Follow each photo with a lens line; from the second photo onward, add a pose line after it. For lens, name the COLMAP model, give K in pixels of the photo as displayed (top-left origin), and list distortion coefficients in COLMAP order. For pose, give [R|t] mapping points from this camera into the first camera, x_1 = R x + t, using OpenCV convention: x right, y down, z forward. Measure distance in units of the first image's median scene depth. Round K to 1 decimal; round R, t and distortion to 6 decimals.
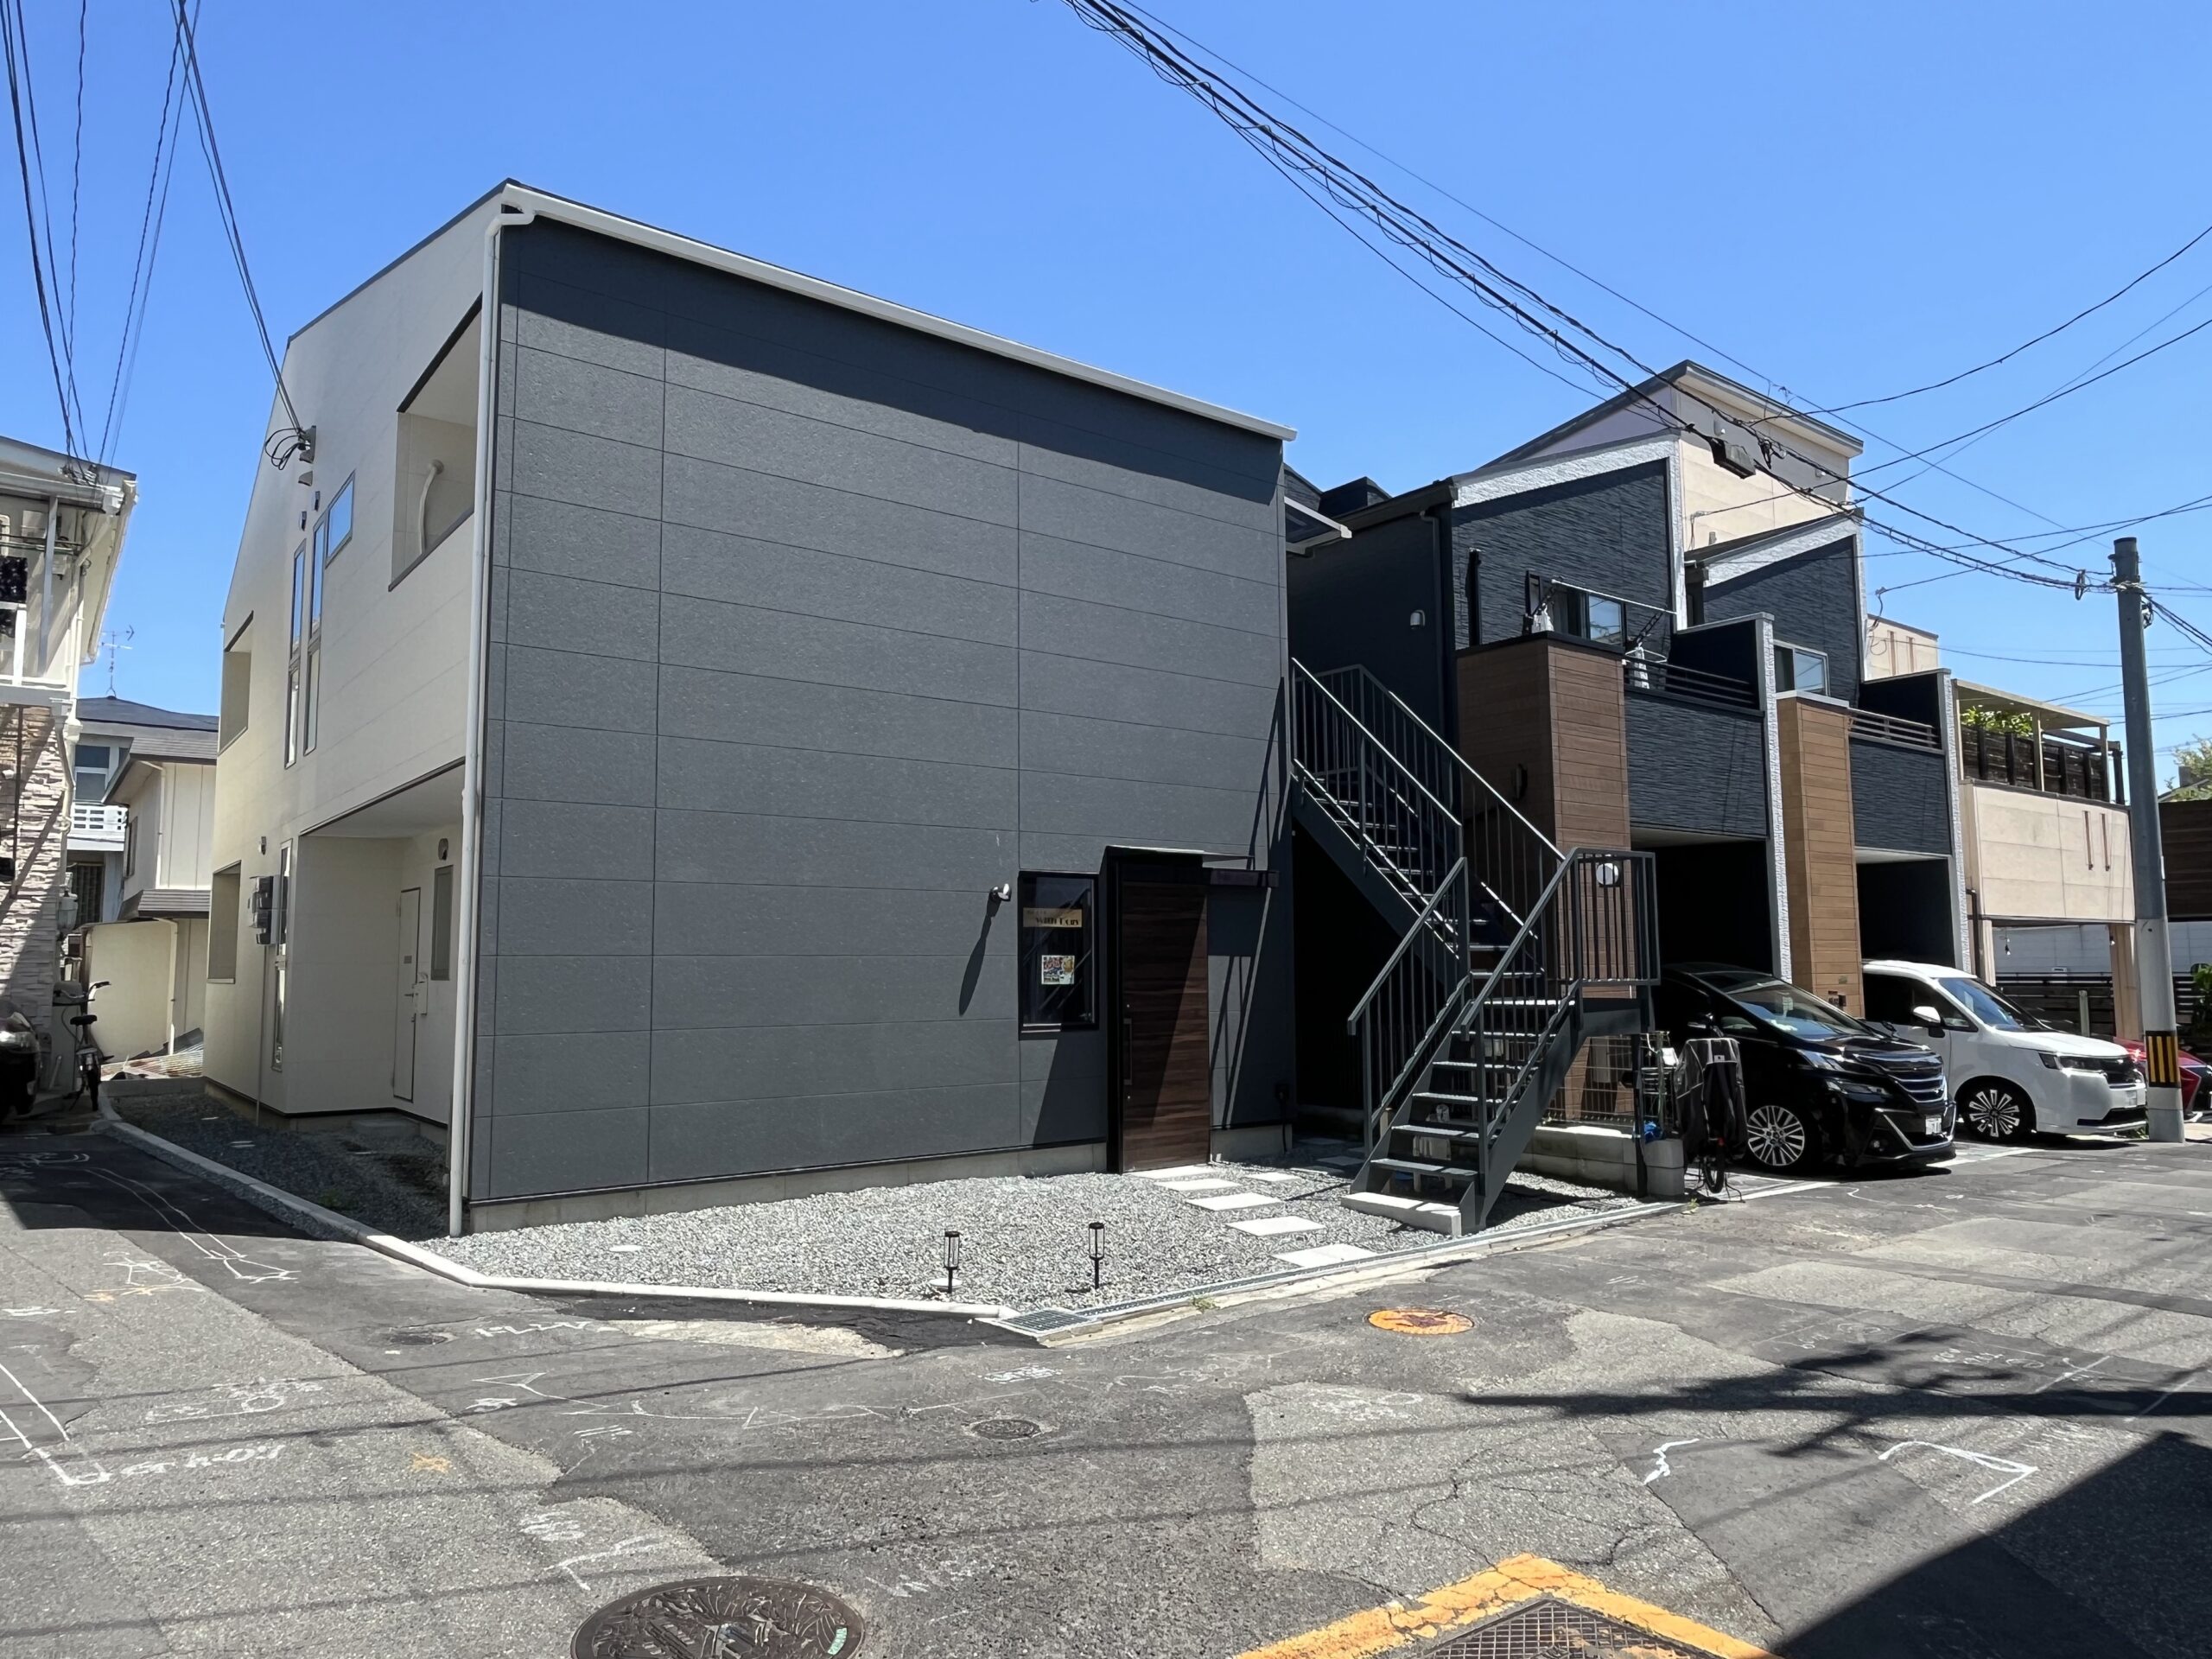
lens RADIAL K [[1421.2, 0, 1106.0], [0, 1421.2, 829.5], [0, 0, 1]] dist [0.001055, 0.000160]
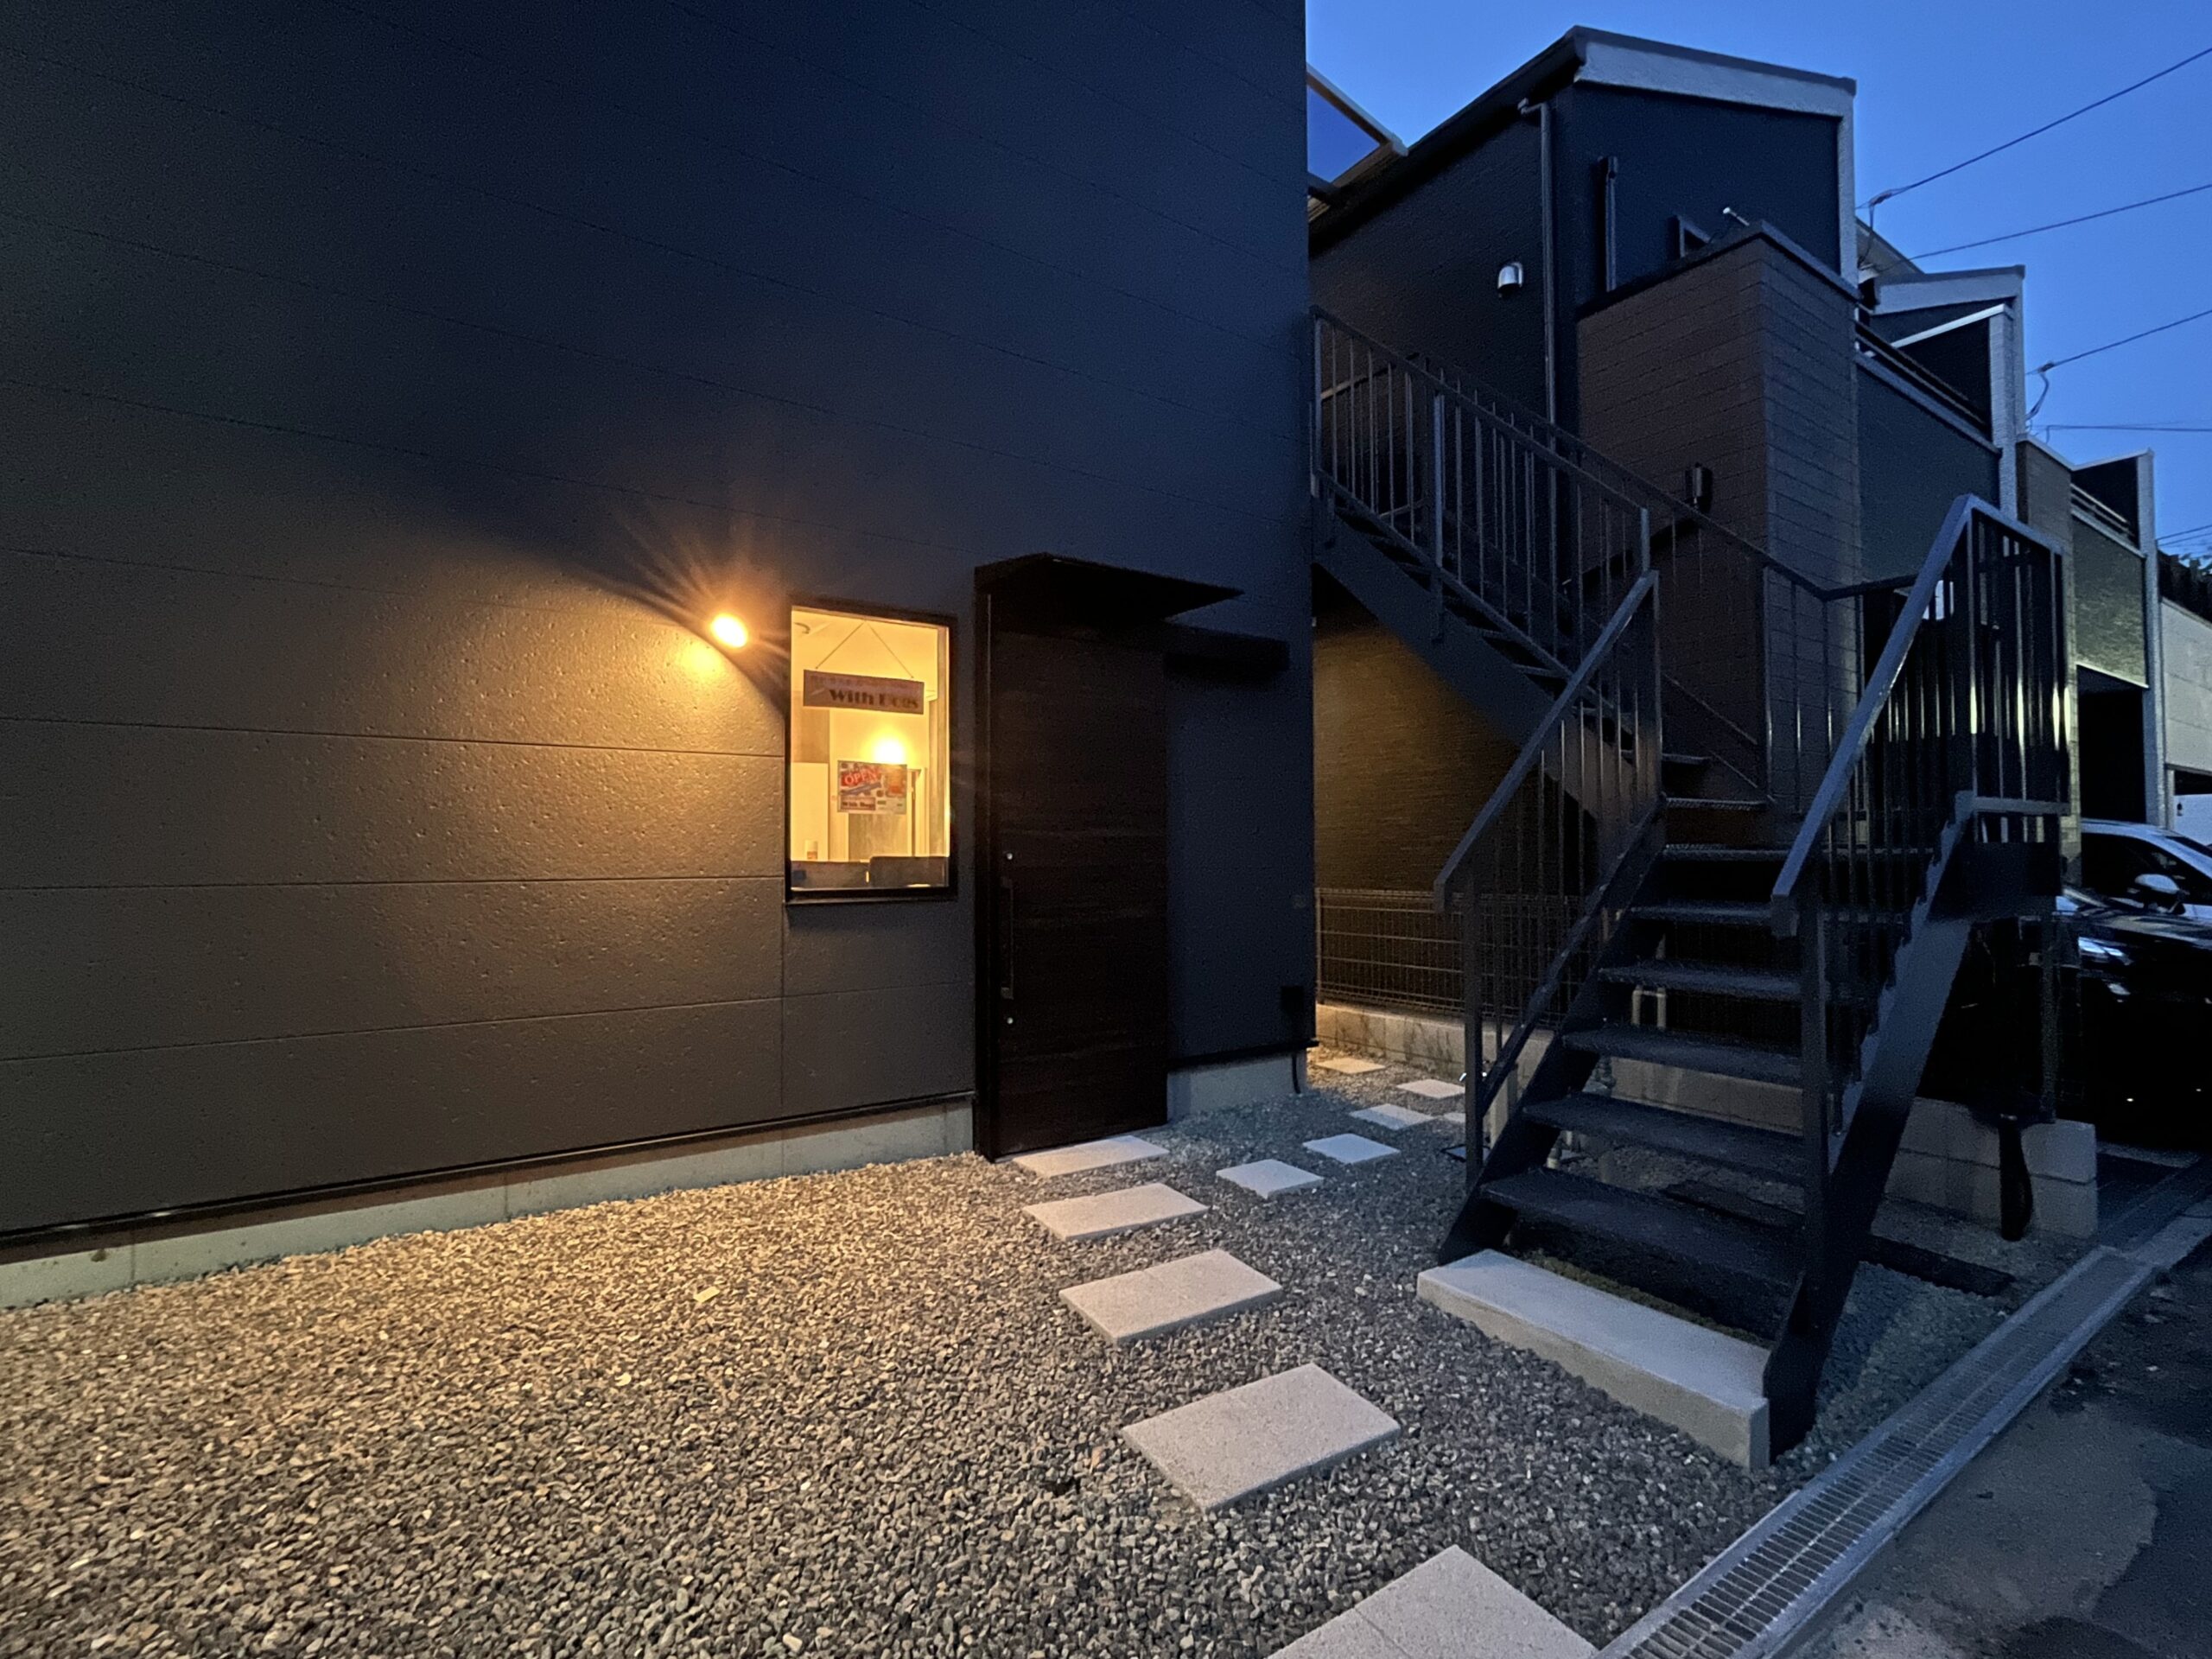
lens RADIAL K [[988.1, 0, 1106.0], [0, 988.1, 829.5], [0, 0, 1]] dist [-0.000203, -0.000051]
pose [[0.997799, 0.003689, -0.066203, 0.065242], [0.001150, 0.997338, 0.072904, 0.073122], [0.066295, -0.072819, 0.995139, 0.522671]]
